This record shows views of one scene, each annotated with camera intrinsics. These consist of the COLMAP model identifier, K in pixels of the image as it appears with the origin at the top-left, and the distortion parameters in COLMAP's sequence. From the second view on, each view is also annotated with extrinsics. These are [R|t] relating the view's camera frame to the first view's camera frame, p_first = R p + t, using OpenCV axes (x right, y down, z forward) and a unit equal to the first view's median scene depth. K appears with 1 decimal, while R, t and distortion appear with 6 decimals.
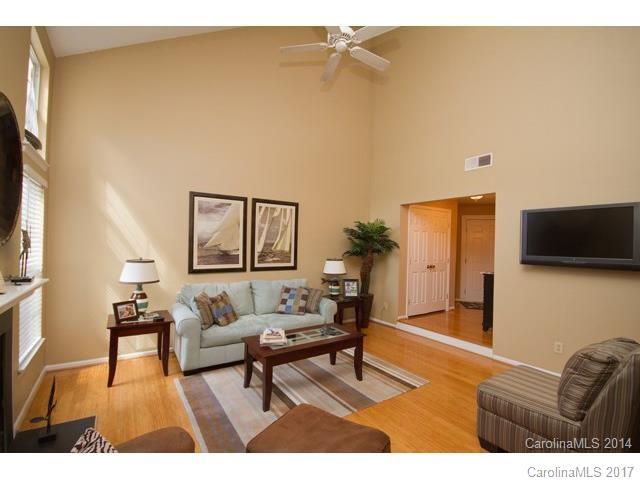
lens RADIAL K [[298.3, 0, 319.5], [0, 298.3, 240.2], [0, 0, 1]] dist [0.004649, -0.001938]
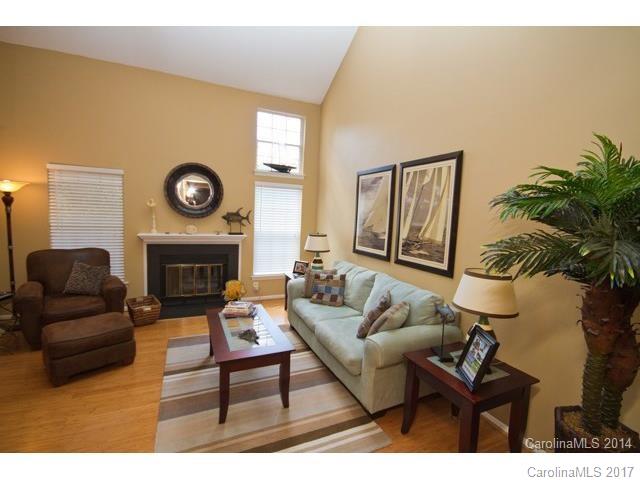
lens RADIAL K [[298.3, 0, 317.6], [0, 298.3, 241.2], [0, 0, 1]] dist [0.004649, -0.001938]
pose [[-0.176739, 0.059031, -0.982486, 0.603794], [-0.047650, 0.996516, 0.068445, 0.008331], [0.983104, 0.058912, -0.173310, 1.064945]]
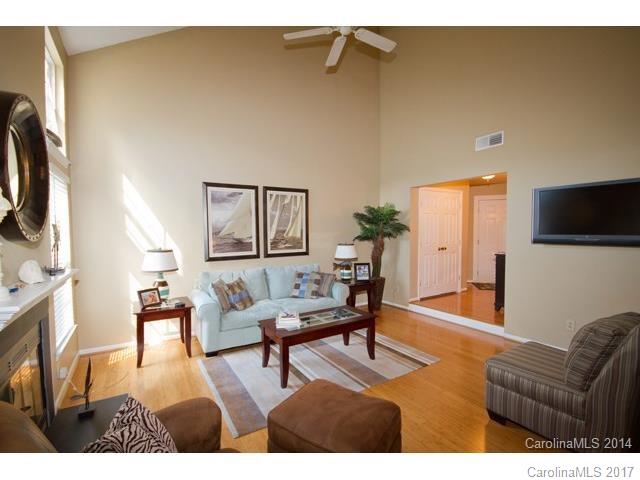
lens RADIAL K [[298.3, 0, 321.2], [0, 298.3, 241.5], [0, 0, 1]] dist [0.004649, -0.001938]
pose [[0.998970, -0.029040, -0.034876, 0.003835], [0.030789, 0.998240, 0.050683, 0.001554], [0.033343, -0.051704, 0.998106, -0.021508]]
